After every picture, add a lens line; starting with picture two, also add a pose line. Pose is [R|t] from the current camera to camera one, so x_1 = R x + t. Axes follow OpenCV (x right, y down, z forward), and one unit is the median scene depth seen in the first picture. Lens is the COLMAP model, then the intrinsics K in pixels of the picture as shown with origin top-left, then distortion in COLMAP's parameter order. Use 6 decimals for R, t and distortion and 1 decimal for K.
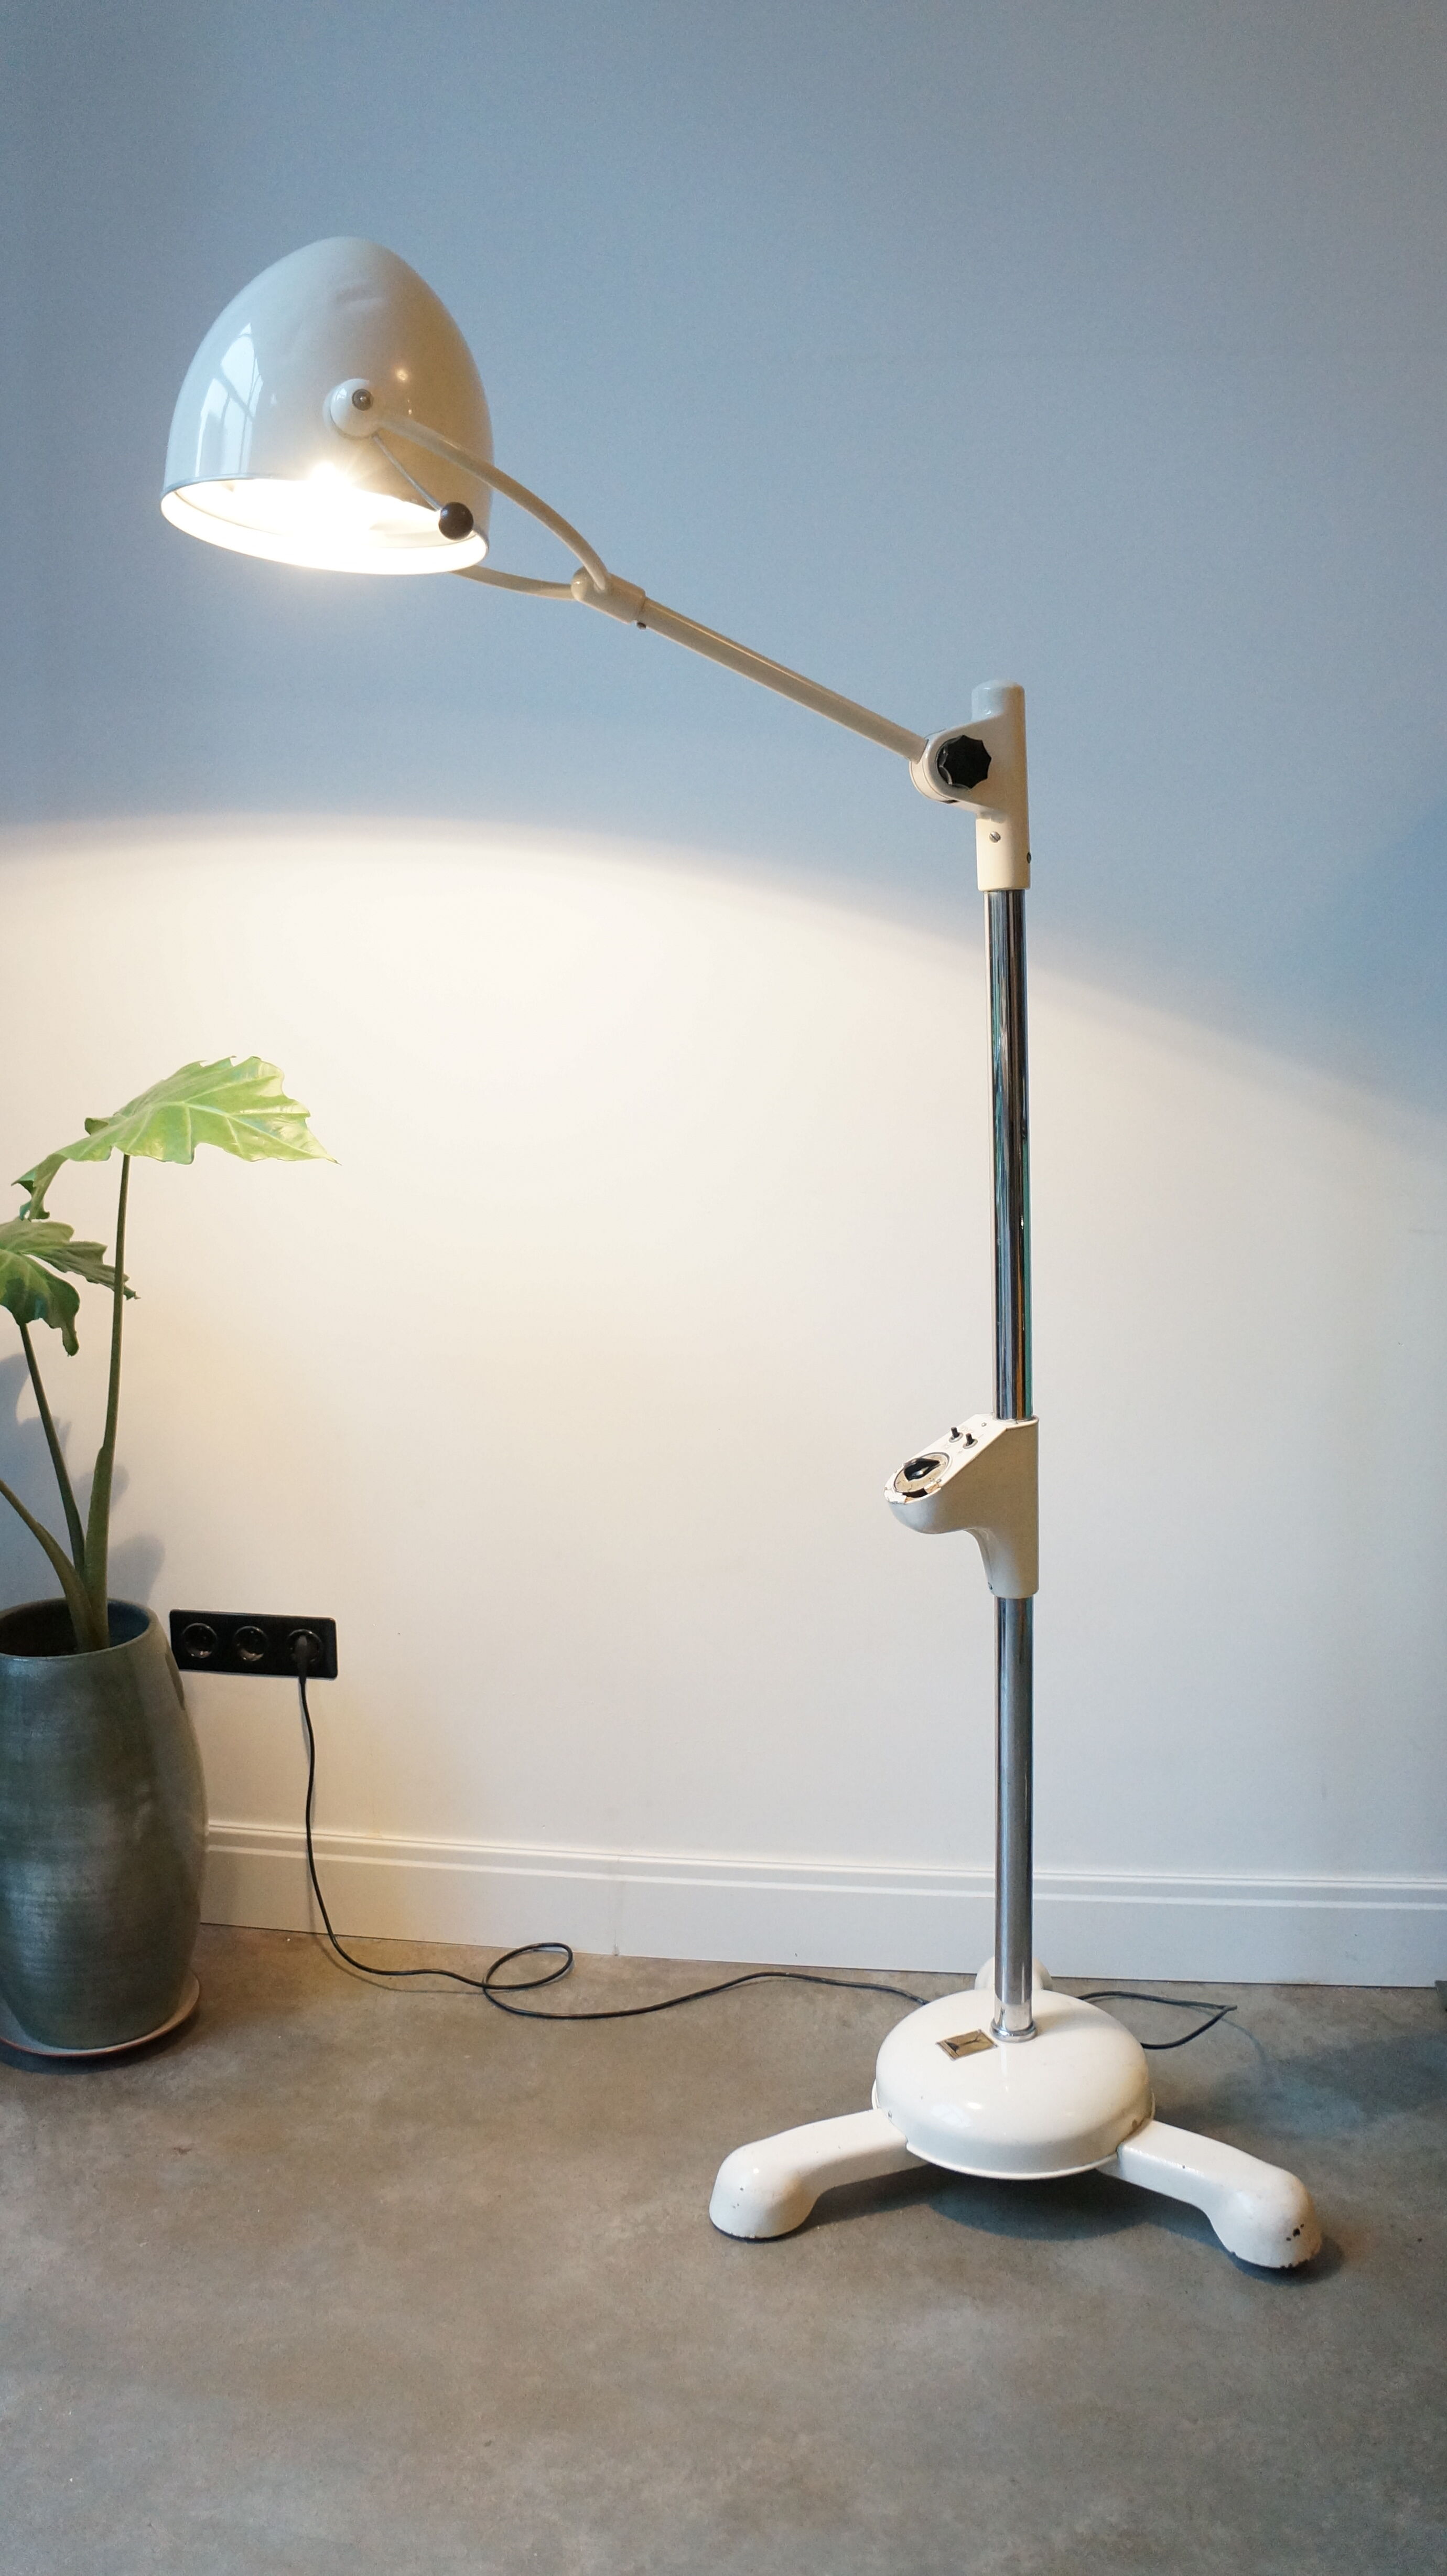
lens RADIAL K [[1988.9, 0, 723.5], [0, 1988.9, 1288.0], [0, 0, 1]] dist [-0.165799, 0.115980]
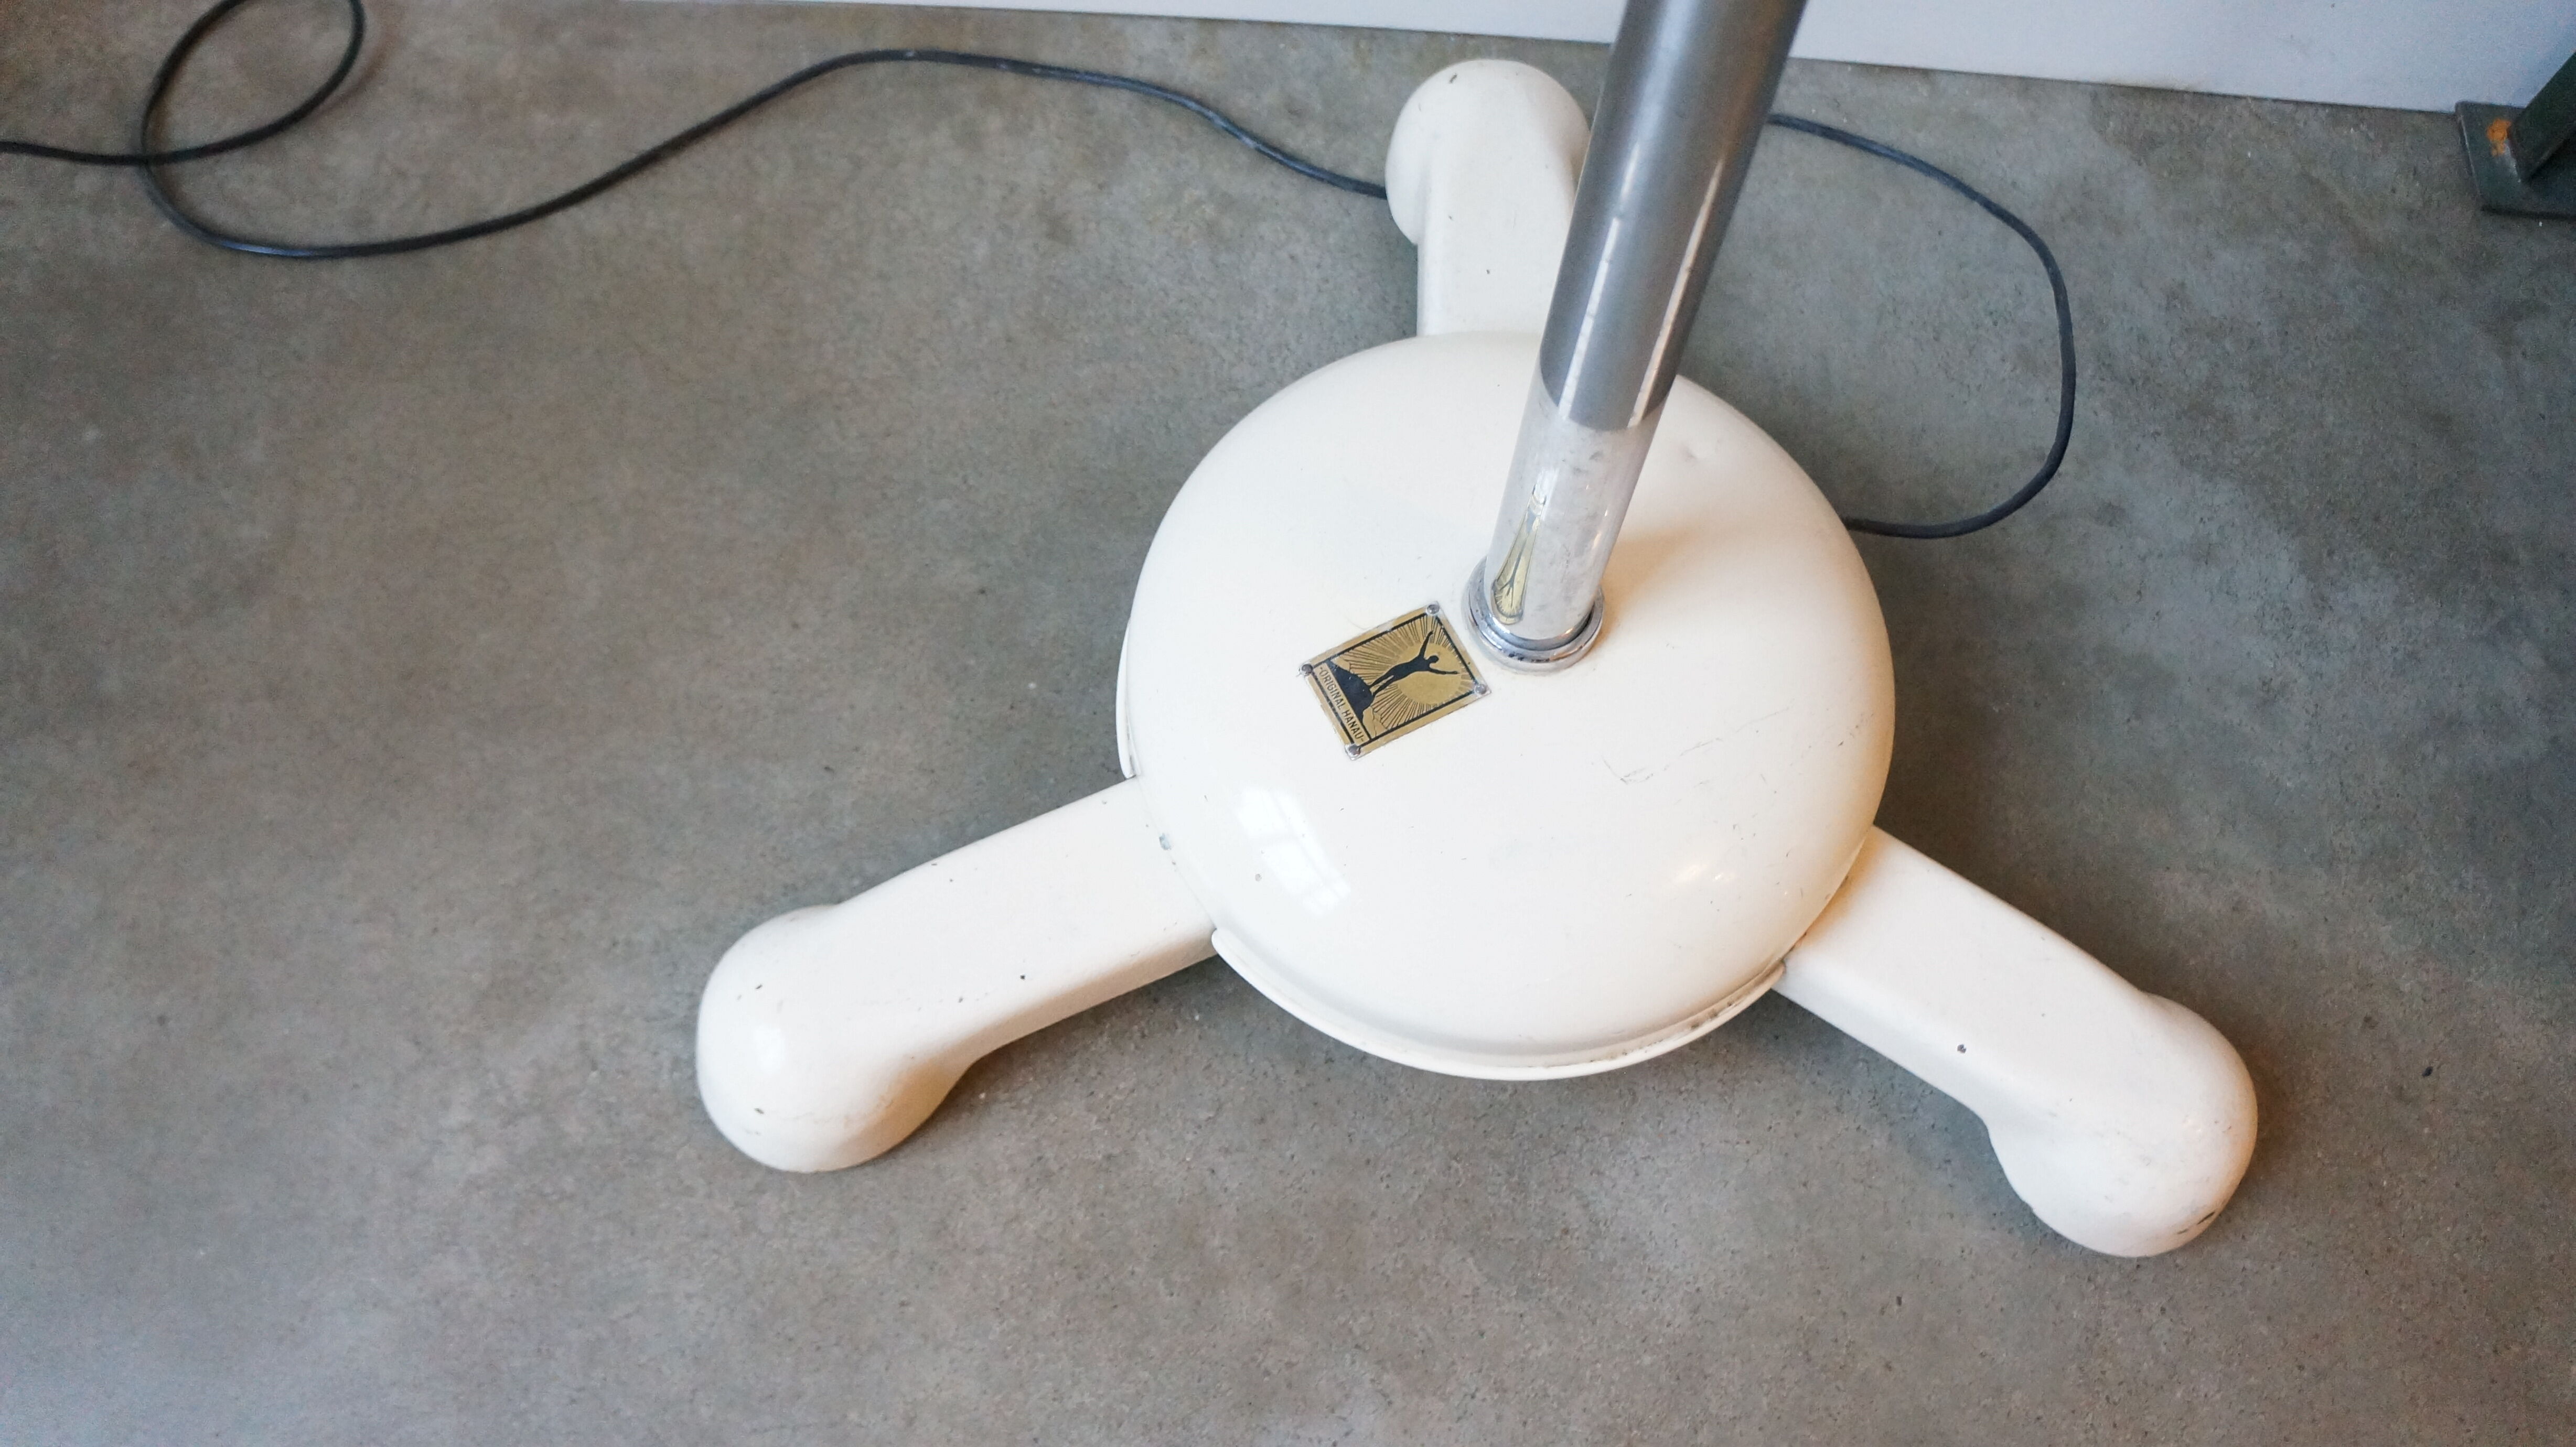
lens RADIAL K [[1988.9, 0, 1288.0], [0, 1988.9, 723.5], [0, 0, 1]] dist [-0.165799, 0.115980]
pose [[0.993281, -0.069856, 0.092271, 0.075704], [-0.041566, 0.528753, 0.847757, 0.106202], [-0.108010, -0.845896, 0.522296, 0.812969]]
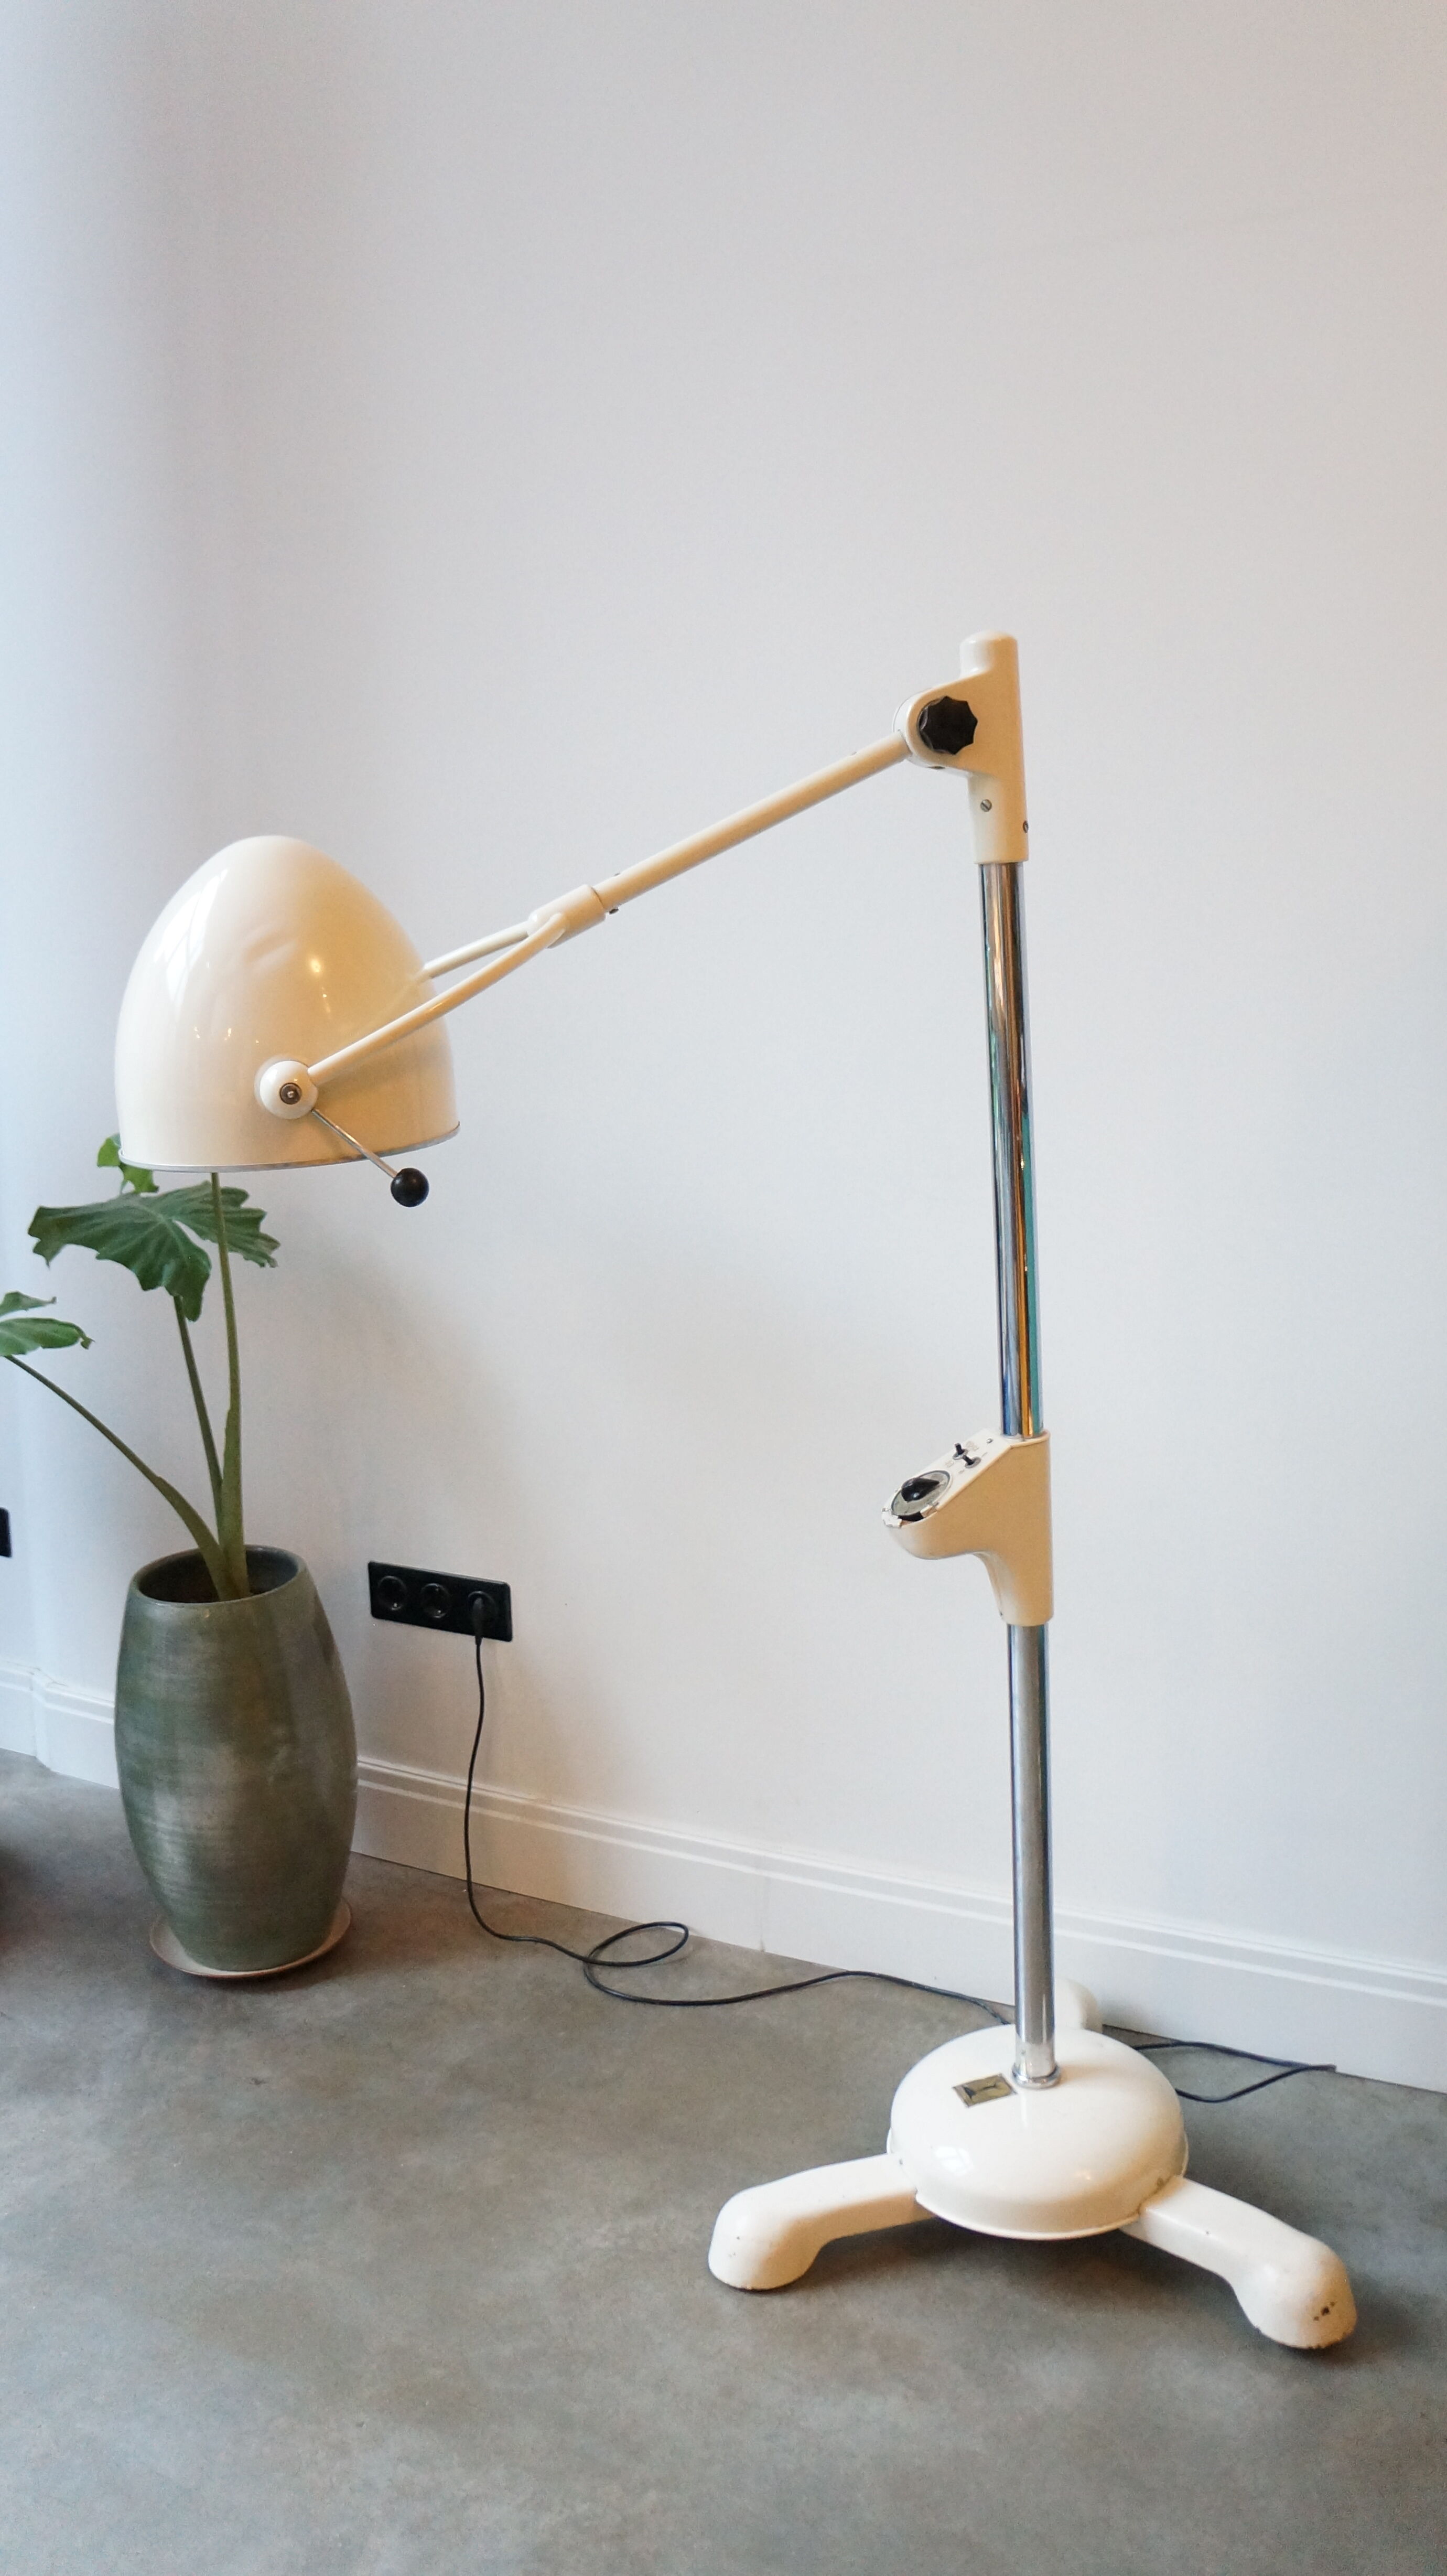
lens RADIAL K [[2021.4, 0, 723.5], [0, 2021.4, 1288.0], [0, 0, 1]] dist [-0.169784, 0.127490]
pose [[0.939808, 0.039714, -0.339388, 0.309903], [-0.025737, 0.998629, 0.045587, -0.040841], [0.340733, -0.034108, 0.939541, 0.093617]]
